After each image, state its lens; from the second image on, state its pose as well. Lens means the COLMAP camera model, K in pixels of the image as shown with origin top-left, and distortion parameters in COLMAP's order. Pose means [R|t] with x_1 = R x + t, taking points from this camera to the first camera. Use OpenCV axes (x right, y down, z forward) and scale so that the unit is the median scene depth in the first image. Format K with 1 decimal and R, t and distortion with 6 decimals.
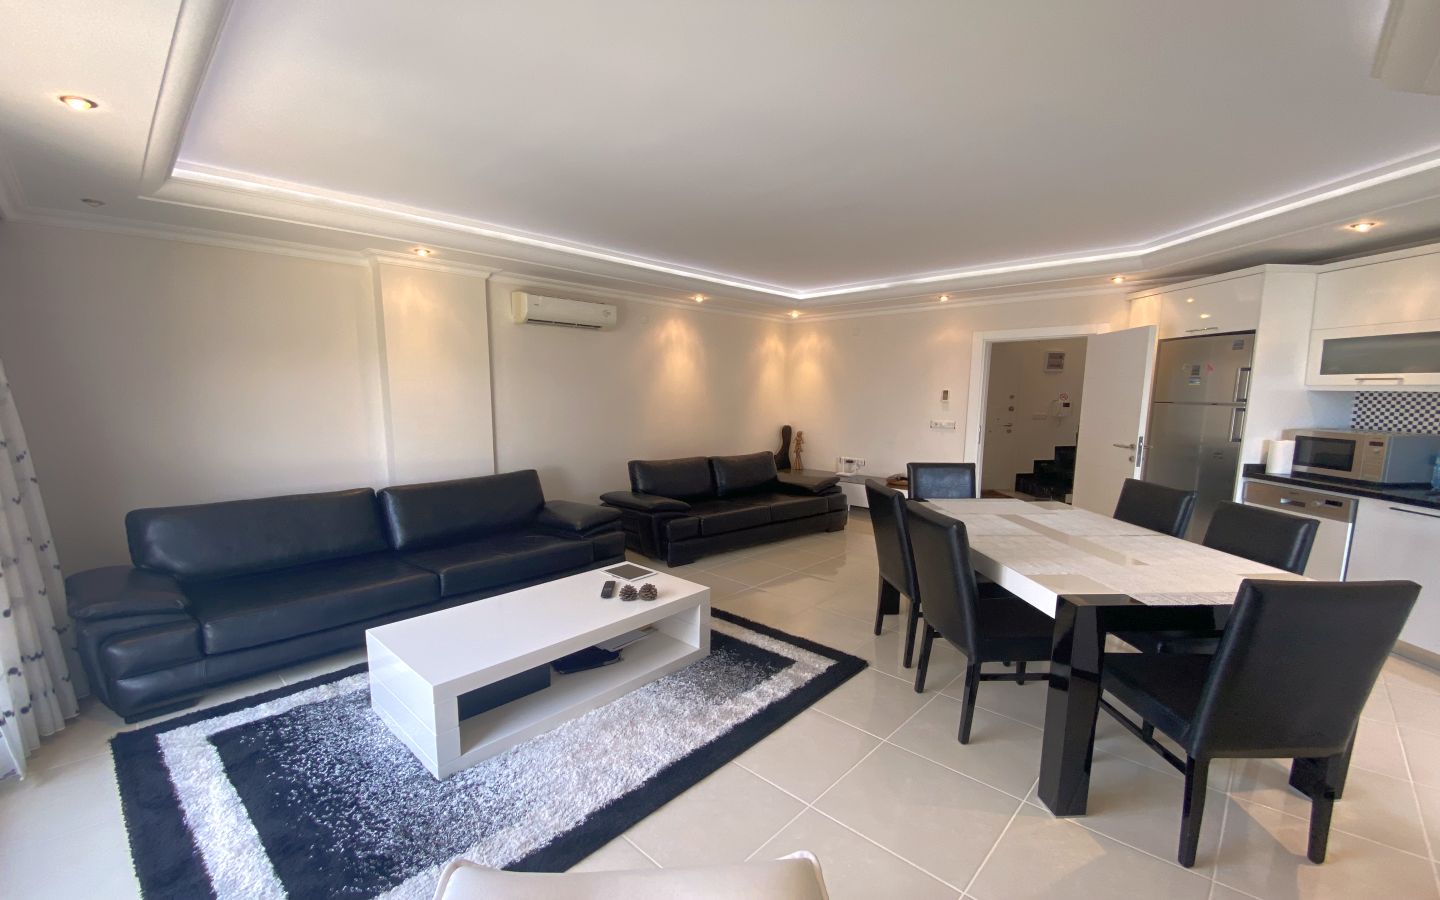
lens RADIAL K [[597.6, 0, 714.8], [0, 597.6, 490.6], [0, 0, 1]] dist [0.022156, -0.000123]
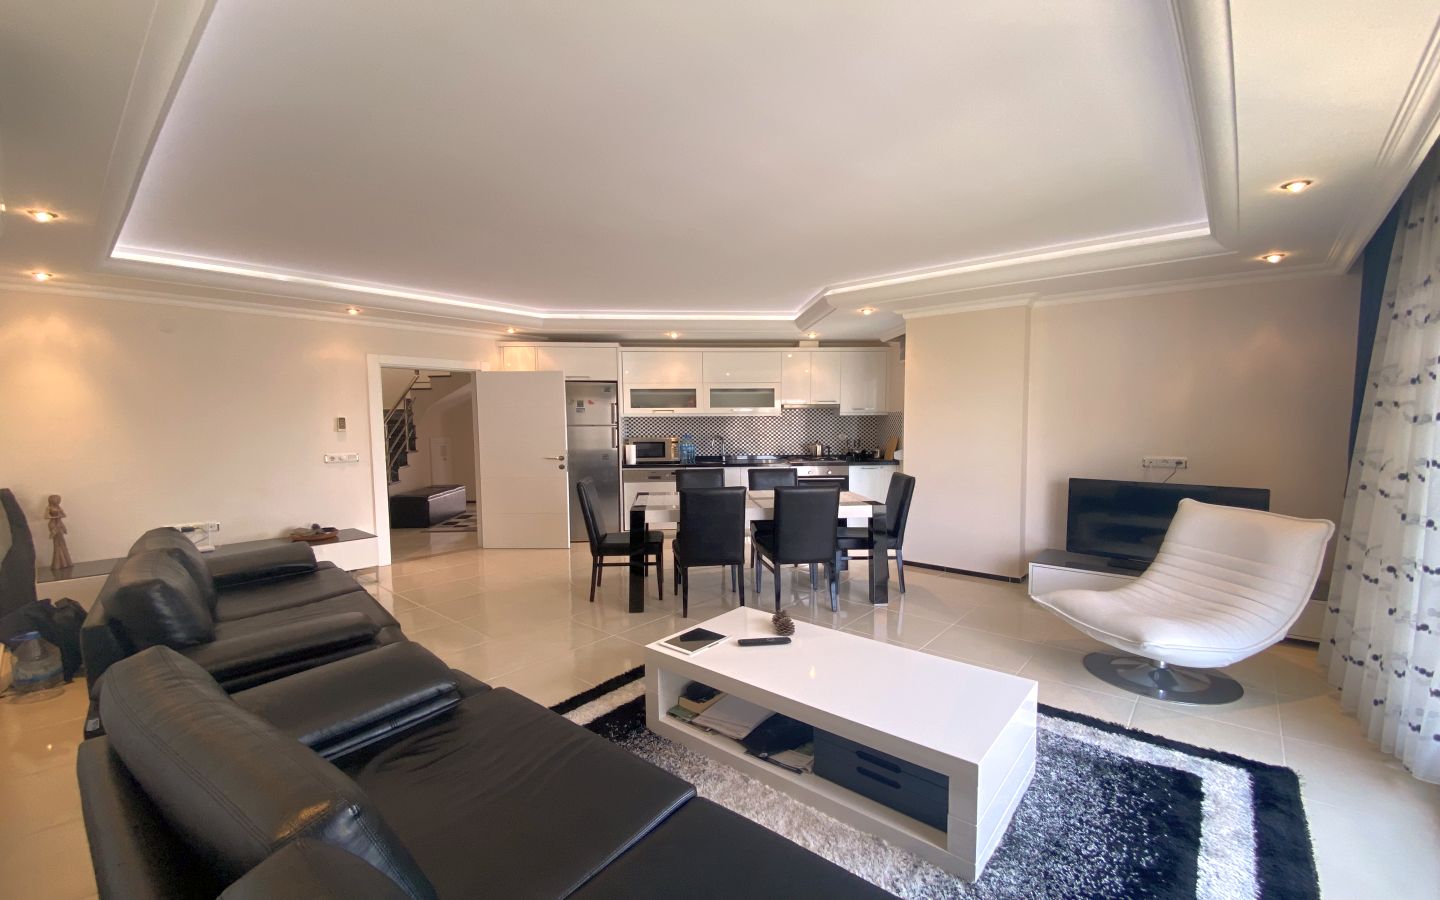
lens RADIAL K [[597.6, 0, 714.8], [0, 597.6, 490.6], [0, 0, 1]] dist [0.022156, -0.000123]
pose [[-0.049493, -0.125592, 0.990847, -0.527177], [0.171861, 0.976194, 0.132319, -0.093599], [-0.983877, 0.176837, -0.026730, 0.551446]]
